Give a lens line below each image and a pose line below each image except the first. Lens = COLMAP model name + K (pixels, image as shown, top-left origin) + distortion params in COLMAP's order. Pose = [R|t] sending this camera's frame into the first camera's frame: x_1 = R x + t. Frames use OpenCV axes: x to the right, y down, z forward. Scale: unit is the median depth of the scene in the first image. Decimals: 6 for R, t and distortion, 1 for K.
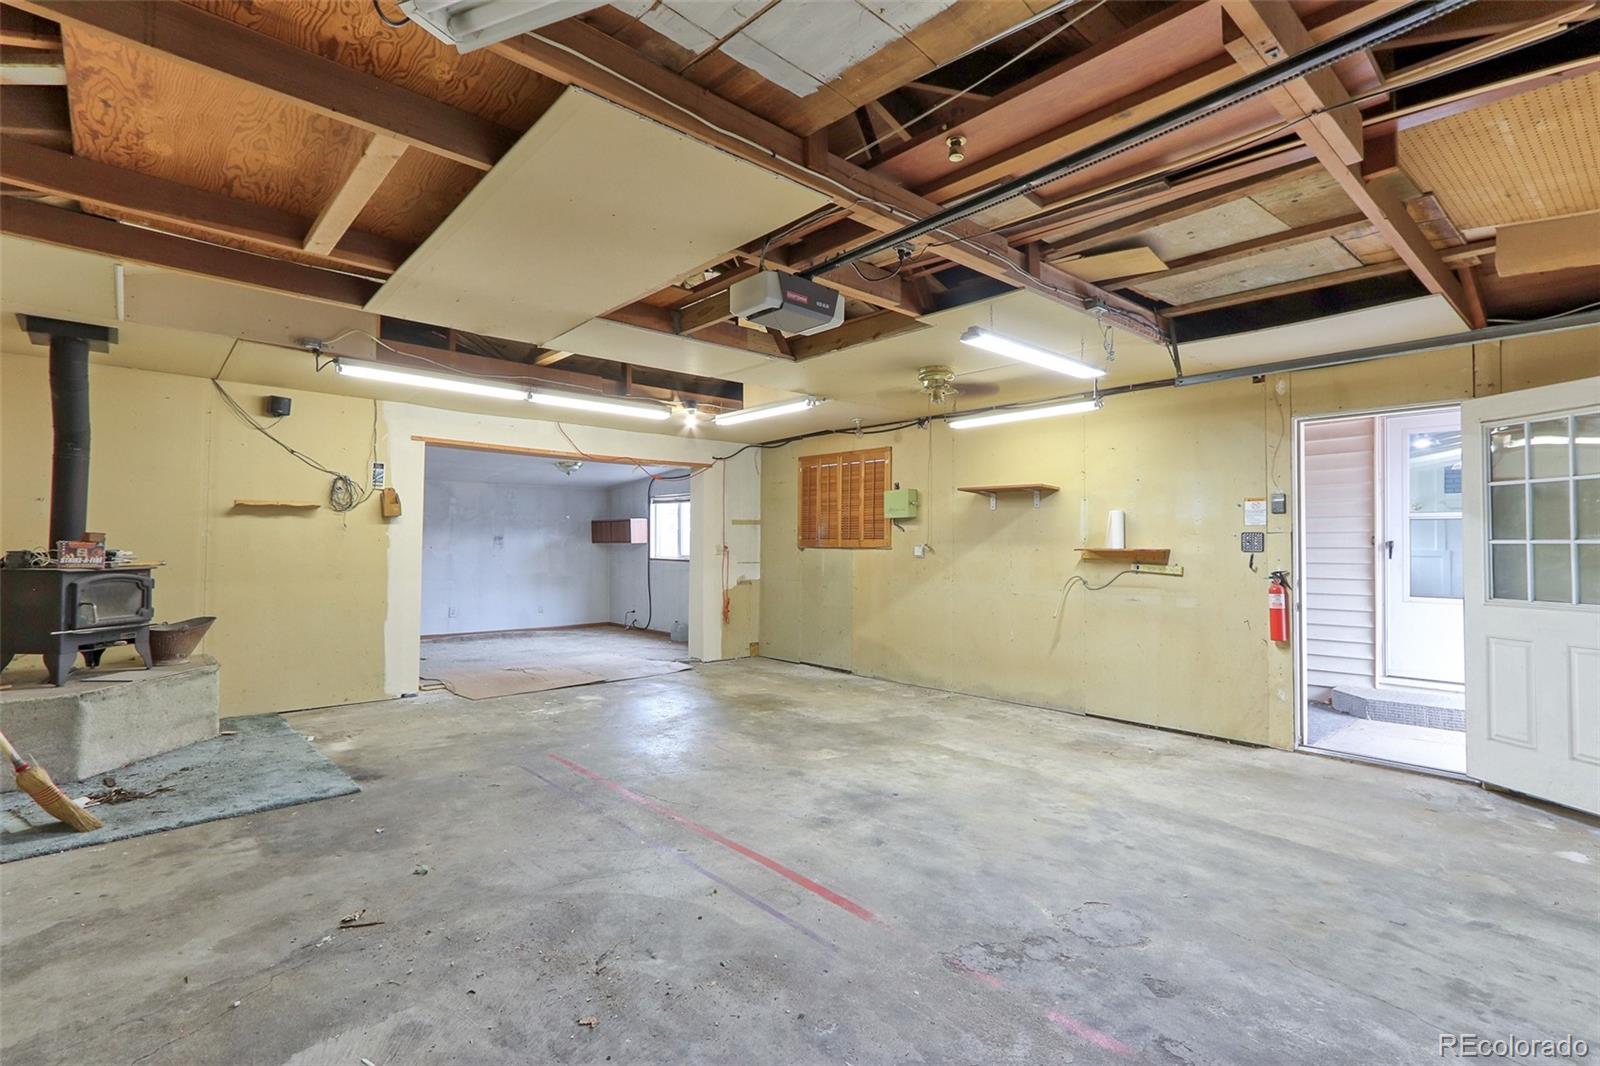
lens RADIAL K [[762.6, 0, 788.2], [0, 762.6, 534.9], [0, 0, 1]] dist [-0.001926, 0.005469]
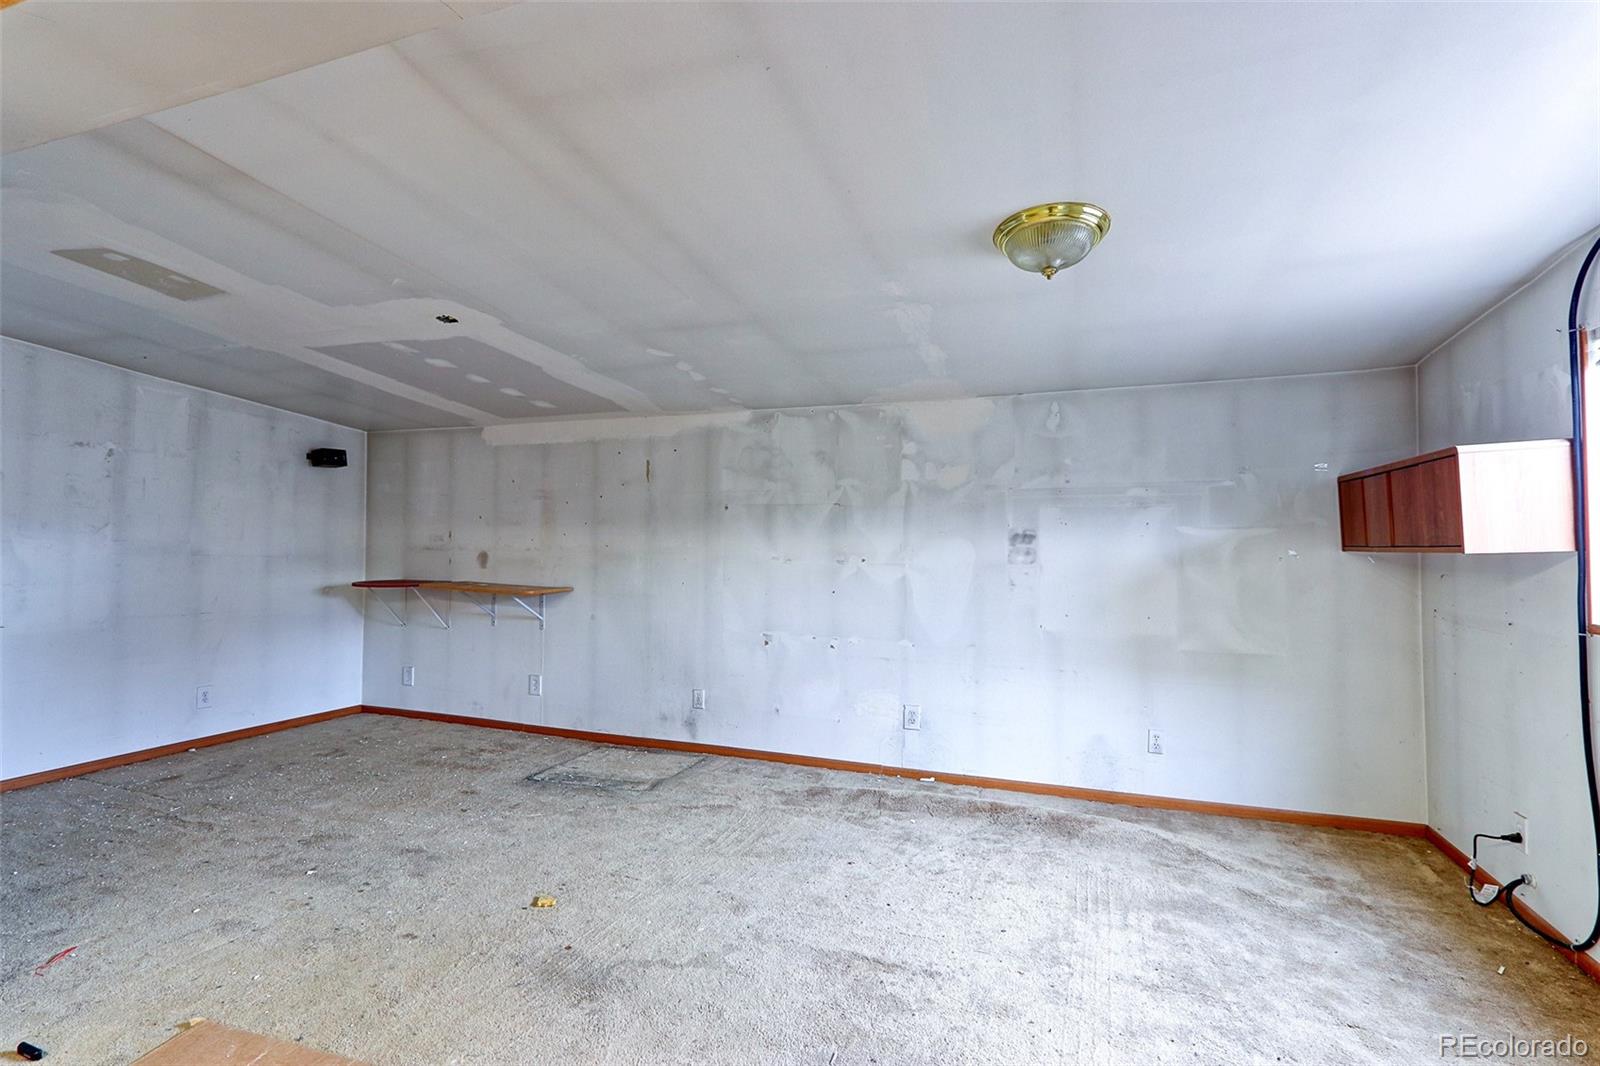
lens RADIAL K [[762.6, 0, 794.5], [0, 762.6, 531.1], [0, 0, 1]] dist [-0.001926, 0.005469]
pose [[0.460256, -0.022249, -0.887507, -0.205367], [0.007194, 0.999747, -0.021331, 0.018279], [0.887757, 0.003433, 0.460300, 1.564481]]
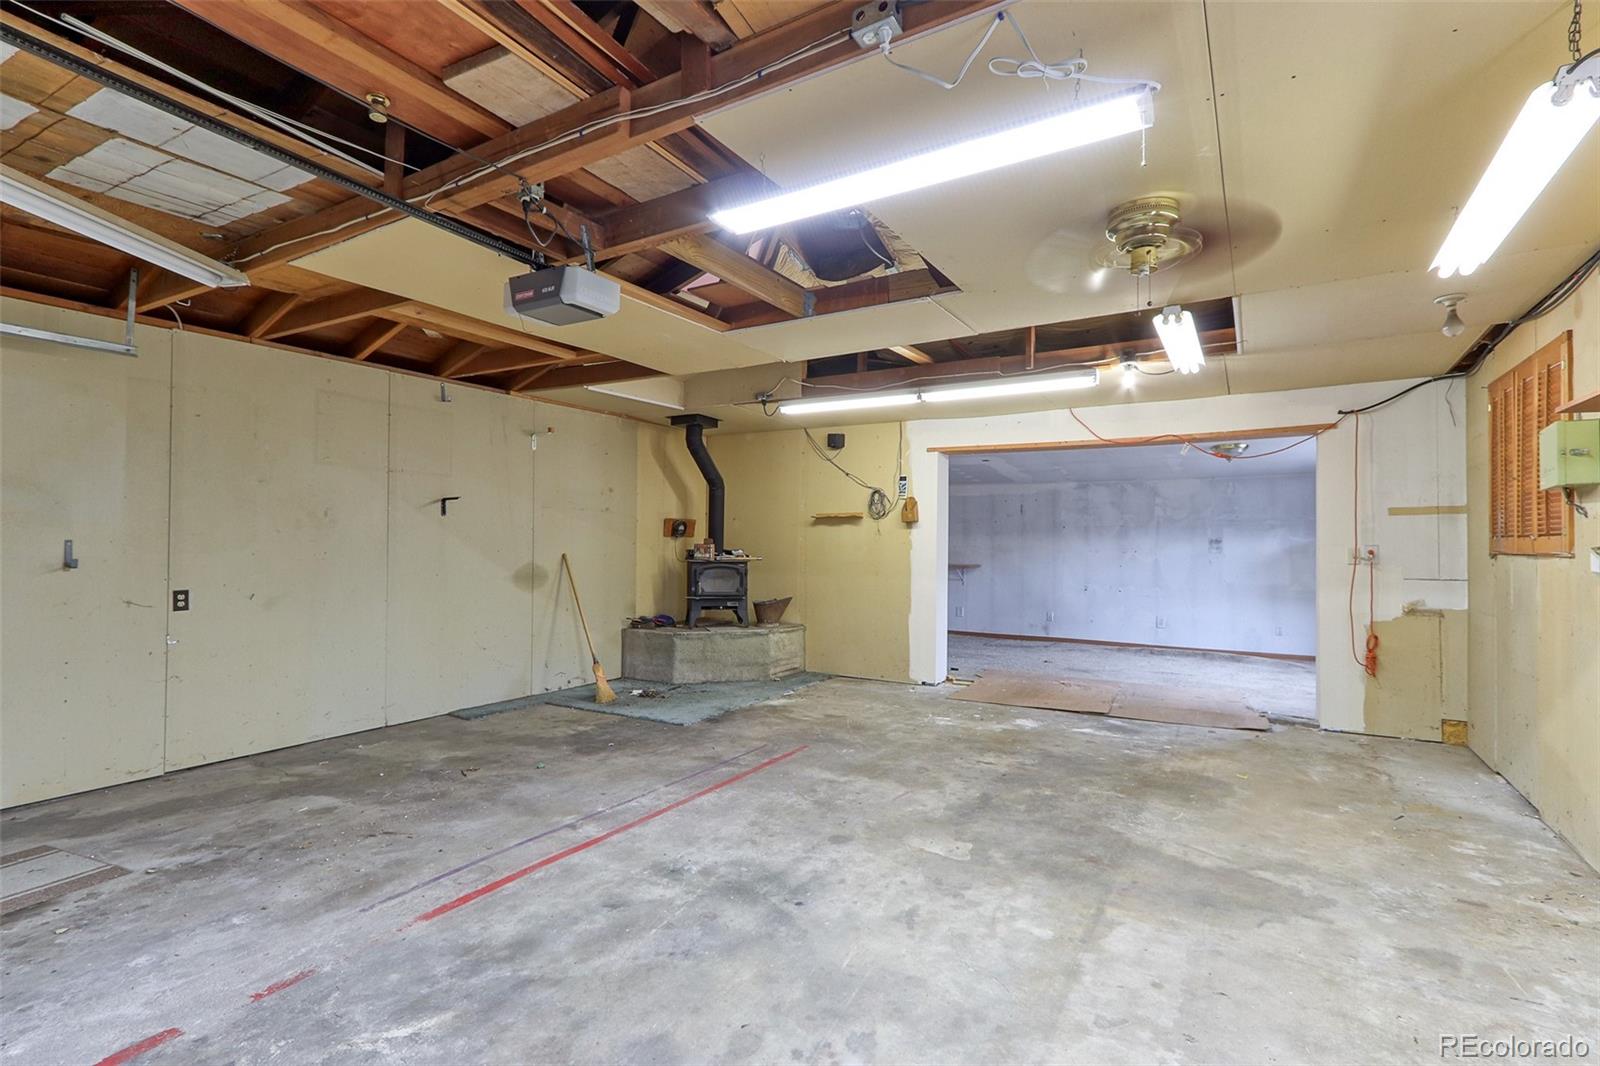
lens RADIAL K [[762.6, 0, 790.0], [0, 762.6, 528.3], [0, 0, 1]] dist [-0.001926, 0.005469]
pose [[0.279962, -0.024730, -0.959693, 0.663096], [0.006950, 0.999694, -0.023734, 0.014033], [0.959986, -0.000025, 0.280048, 0.654820]]
